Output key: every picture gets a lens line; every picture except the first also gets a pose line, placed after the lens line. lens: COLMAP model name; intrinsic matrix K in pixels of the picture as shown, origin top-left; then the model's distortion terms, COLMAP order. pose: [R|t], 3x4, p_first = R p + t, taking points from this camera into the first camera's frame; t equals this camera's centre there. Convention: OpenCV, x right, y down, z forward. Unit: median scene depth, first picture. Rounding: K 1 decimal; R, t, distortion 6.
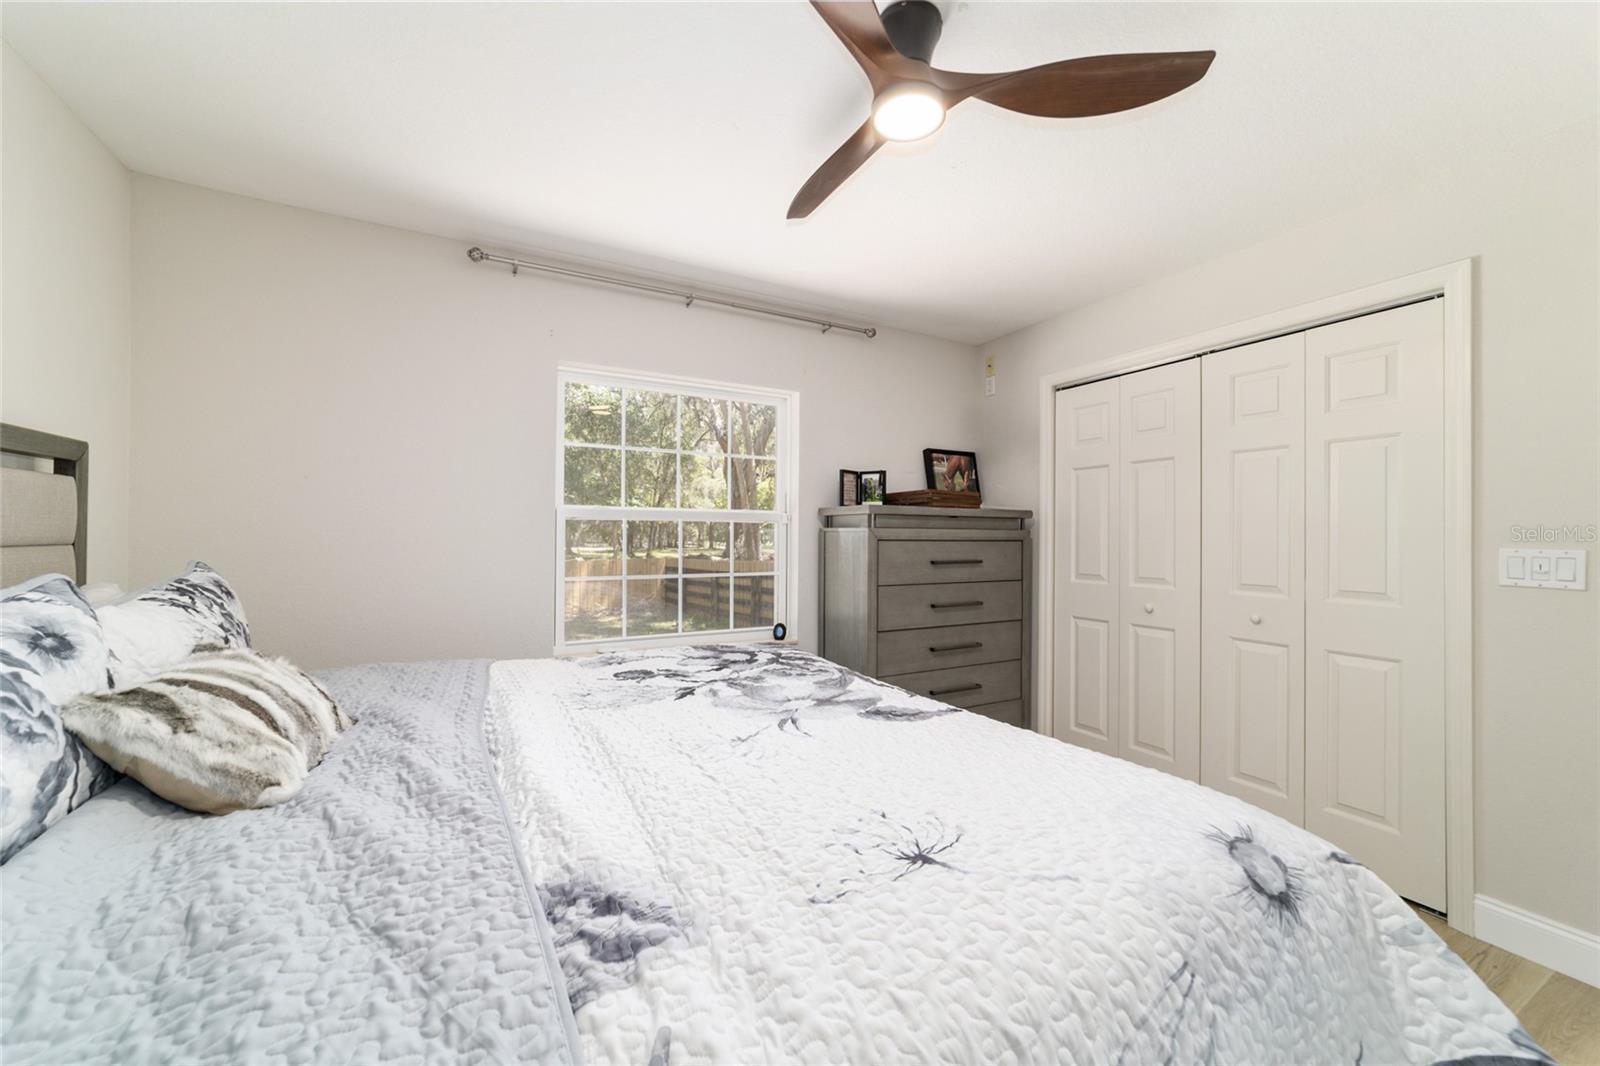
lens RADIAL K [[617.0, 0, 791.5], [0, 617.0, 533.4], [0, 0, 1]] dist [-0.014014, 0.007220]
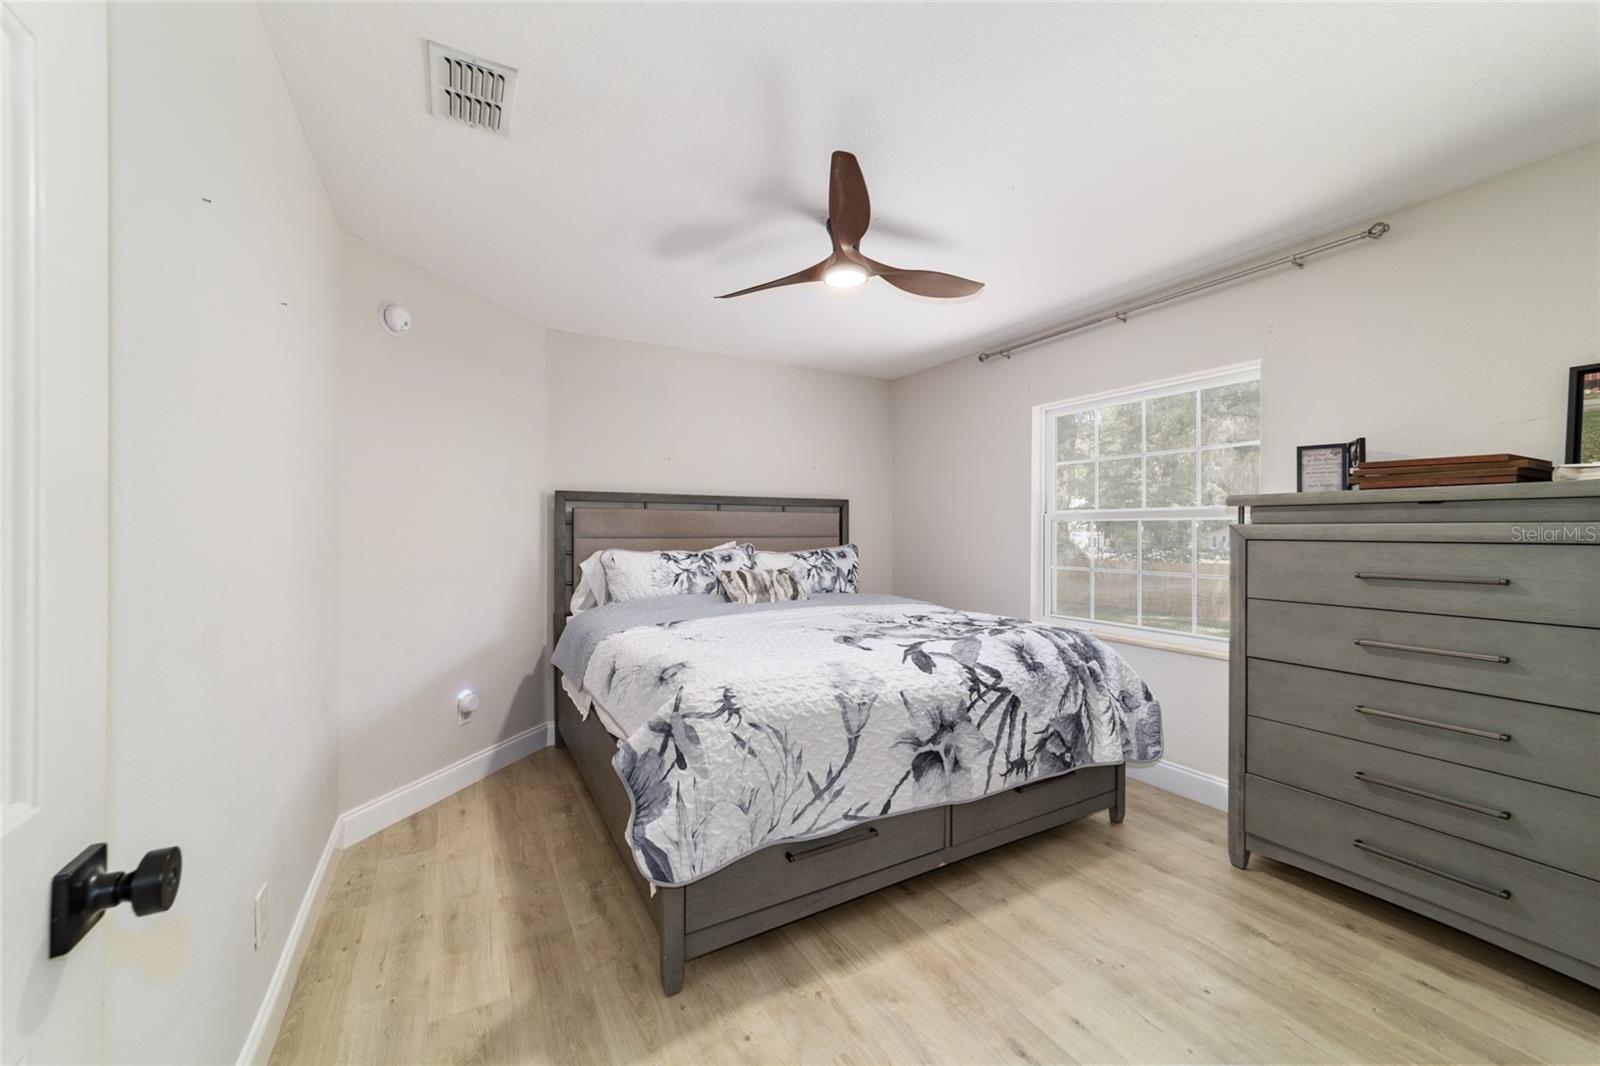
lens RADIAL K [[617.0, 0, 791.6], [0, 617.0, 532.5], [0, 0, 1]] dist [-0.014014, 0.007220]
pose [[0.008470, -0.002469, -0.999961, 0.849182], [-0.000462, 0.999997, -0.002473, 0.003501], [0.999964, 0.000483, 0.008468, 0.388219]]
